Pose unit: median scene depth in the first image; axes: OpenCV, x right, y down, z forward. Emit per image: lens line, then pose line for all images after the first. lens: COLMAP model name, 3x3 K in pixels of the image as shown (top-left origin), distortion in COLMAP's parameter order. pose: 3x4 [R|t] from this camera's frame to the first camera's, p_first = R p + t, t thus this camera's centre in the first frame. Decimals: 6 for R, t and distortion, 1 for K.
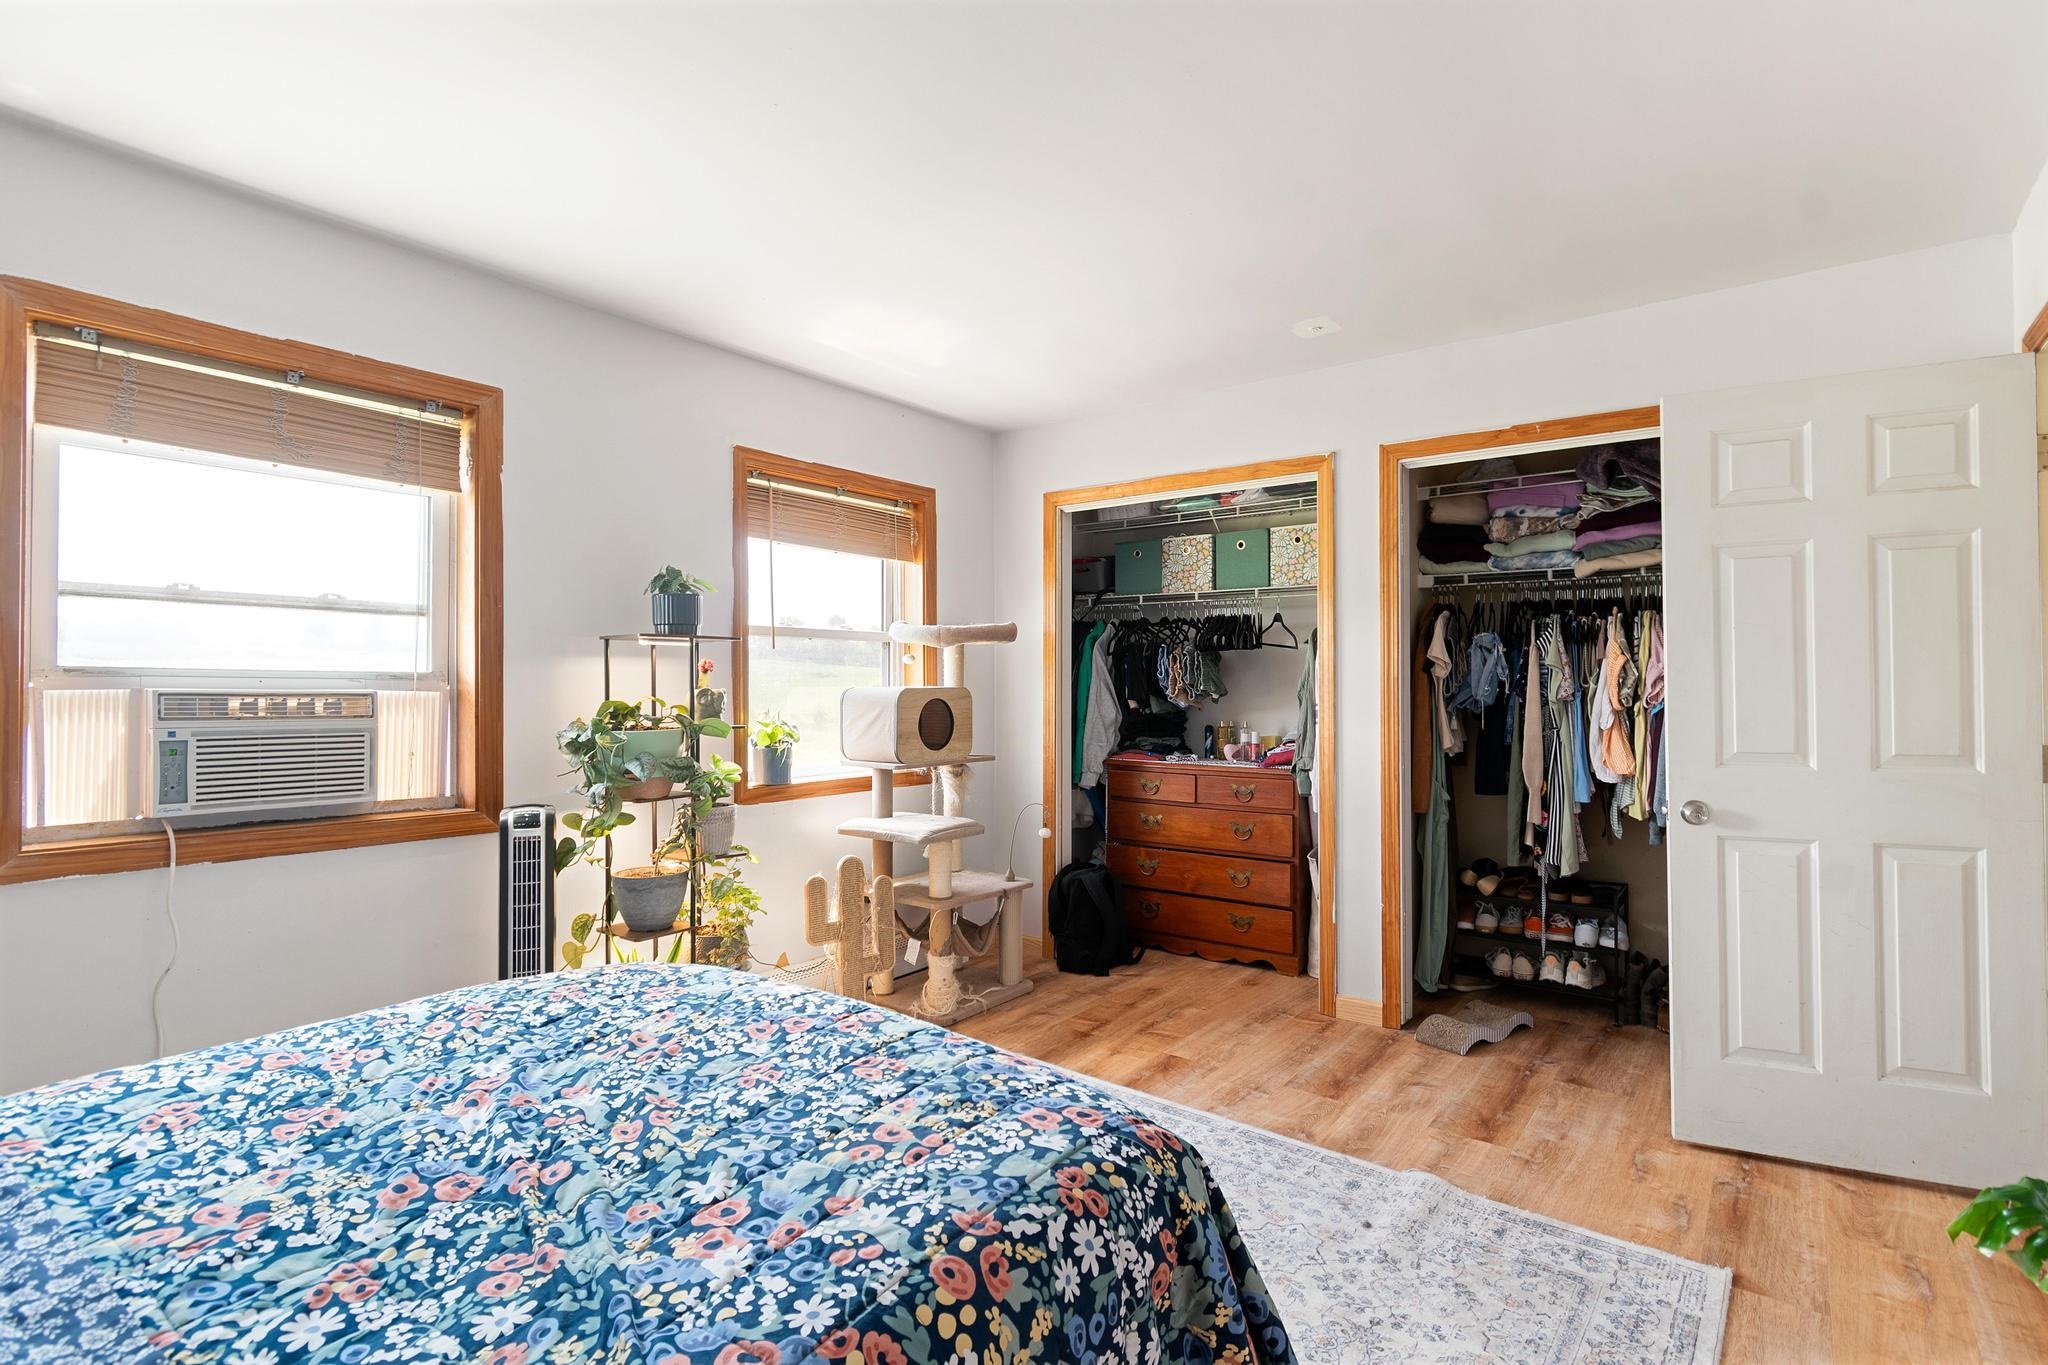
lens RADIAL K [[1006.7, 0, 1024.6], [0, 1006.7, 640.2], [0, 0, 1]] dist [-0.000343, -0.001594]
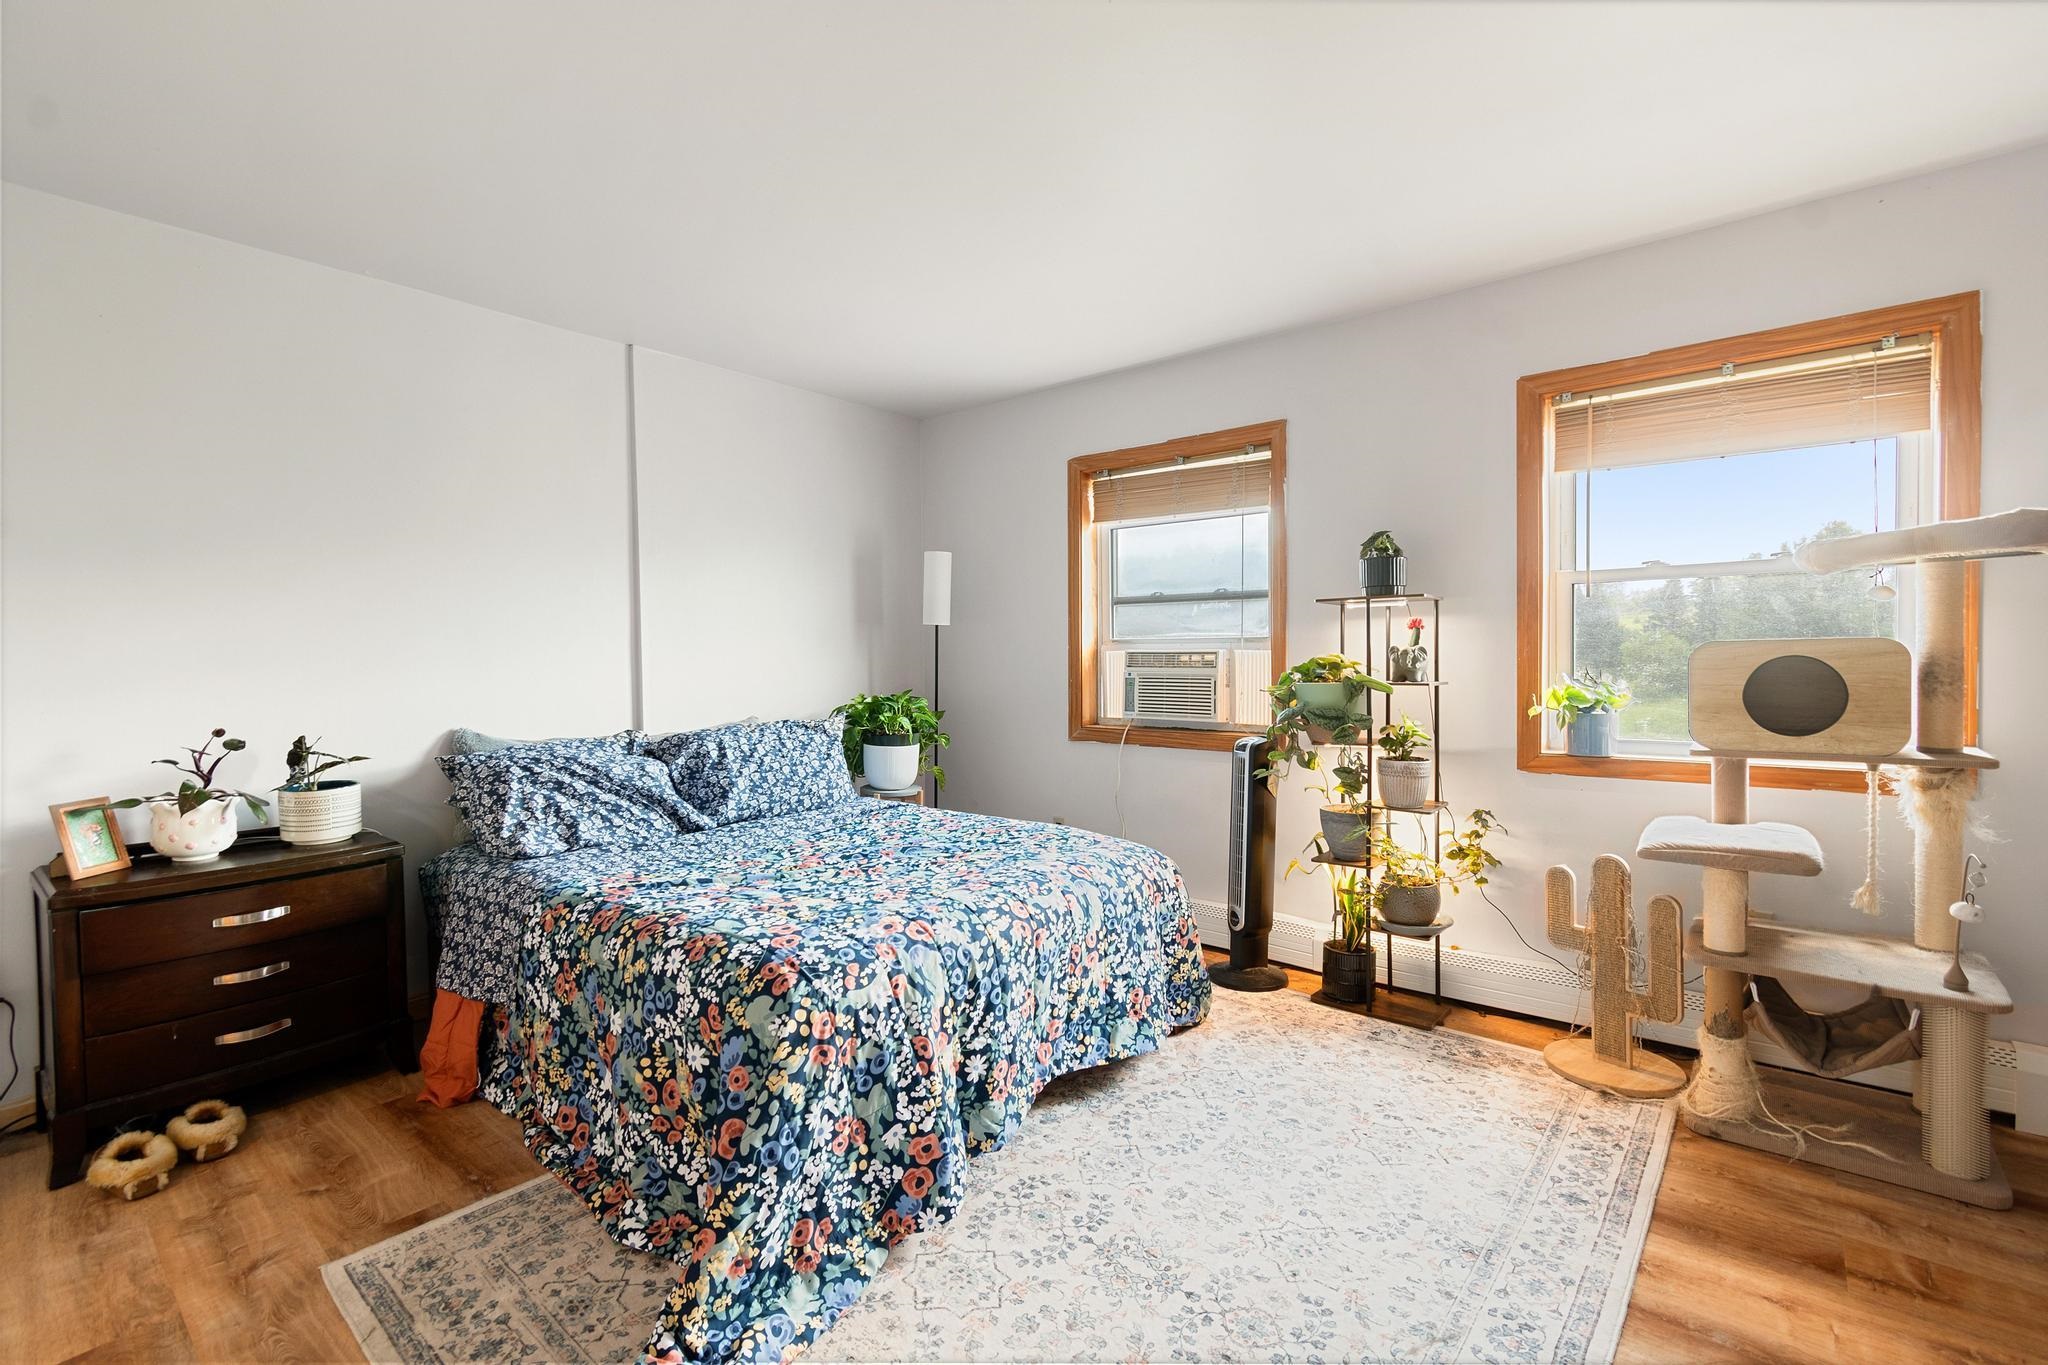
lens RADIAL K [[903.4, 0, 1033.4], [0, 903.4, 676.8], [0, 0, 1]] dist [0.001429, 0.000135]
pose [[-0.043748, 0.024683, -0.998738, 1.434432], [0.056672, 0.998146, 0.022186, 0.086273], [0.997434, -0.055629, -0.045065, 1.532959]]
